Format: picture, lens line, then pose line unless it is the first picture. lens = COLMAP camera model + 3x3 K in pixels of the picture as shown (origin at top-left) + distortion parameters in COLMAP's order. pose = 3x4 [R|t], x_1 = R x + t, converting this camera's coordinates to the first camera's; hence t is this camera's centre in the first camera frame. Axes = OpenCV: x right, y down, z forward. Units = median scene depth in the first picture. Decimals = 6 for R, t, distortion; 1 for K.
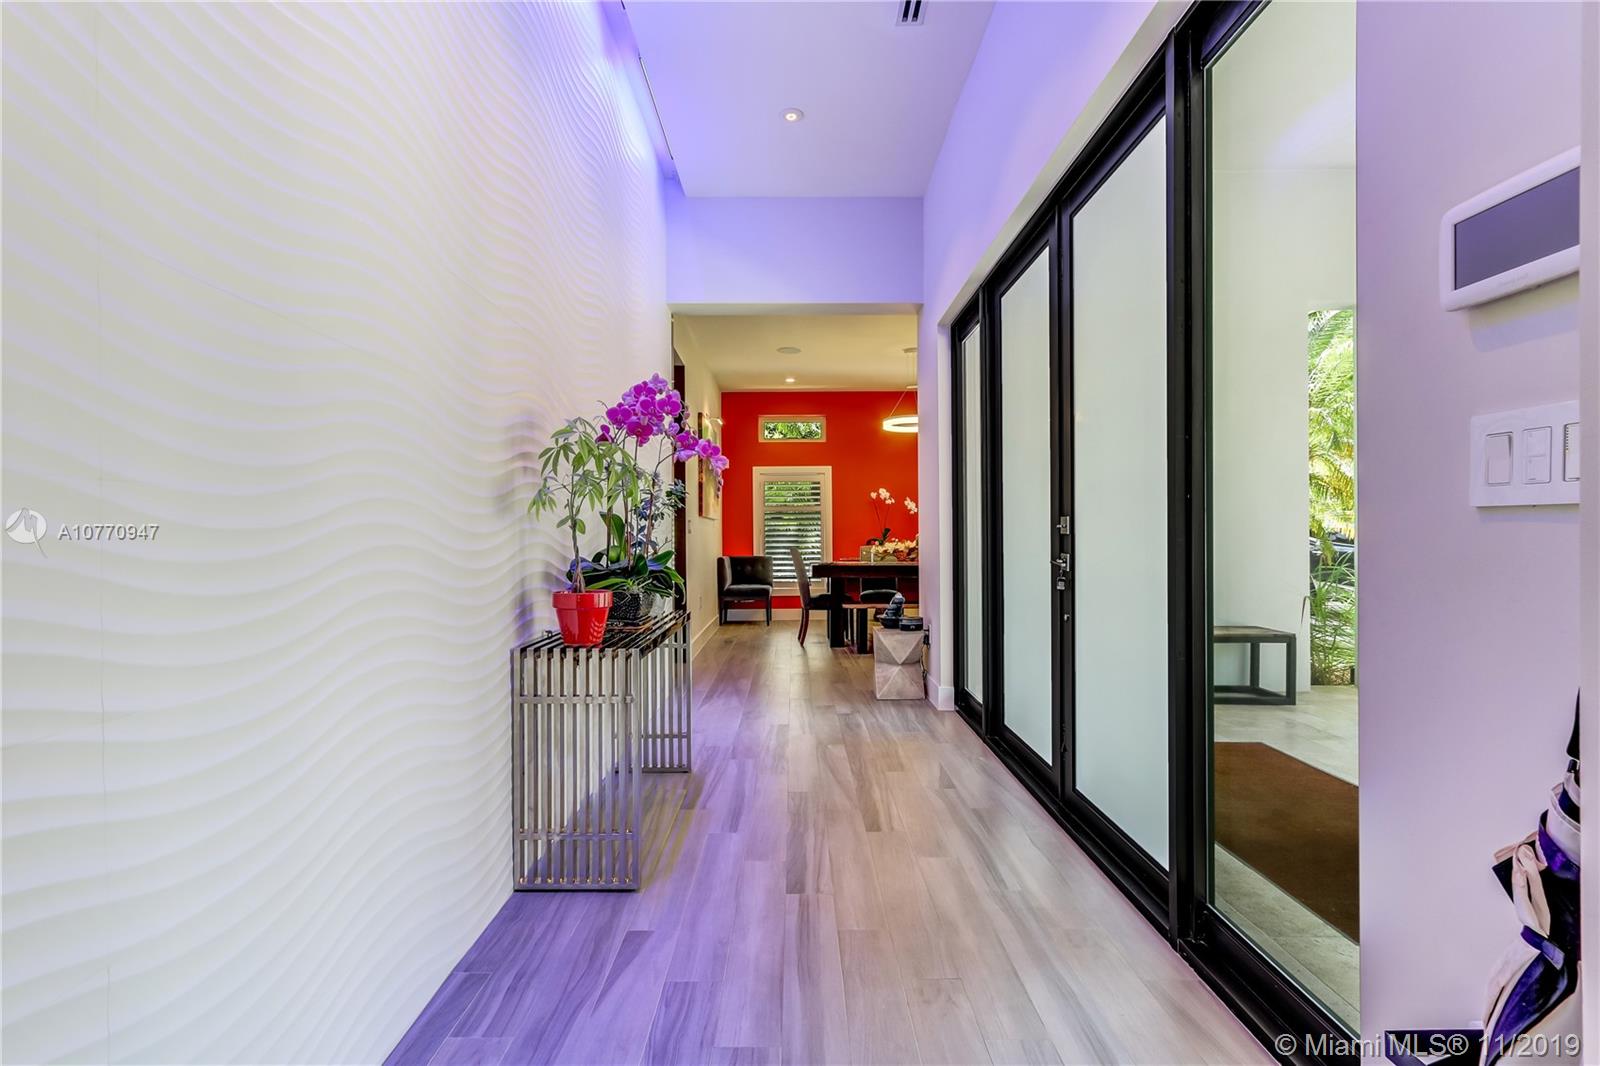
lens RADIAL K [[754.3, 0, 800.2], [0, 754.3, 532.9], [0, 0, 1]] dist [0.000740, 0.001663]
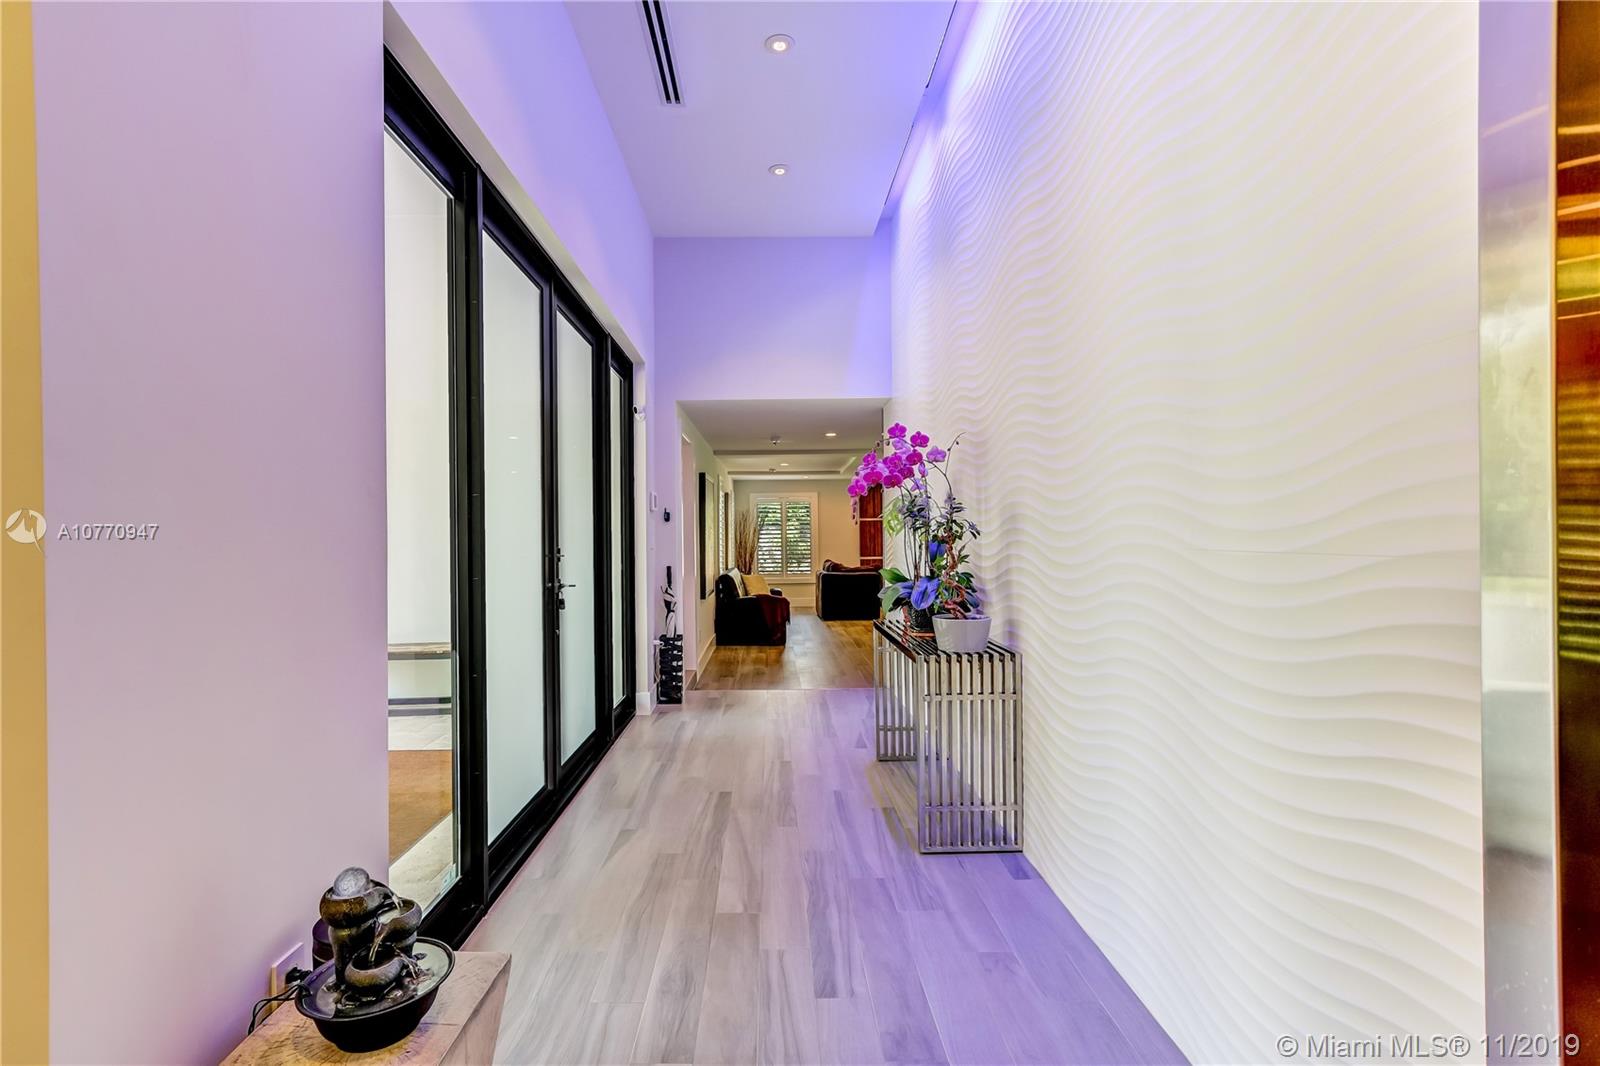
lens RADIAL K [[754.3, 0, 792.4], [0, 754.3, 537.4], [0, 0, 1]] dist [0.000740, 0.001663]
pose [[-0.999548, 0.020856, -0.021633, 0.003750], [0.020902, 0.999780, -0.001927, -0.026739], [0.021588, -0.002378, -0.999764, 2.116186]]
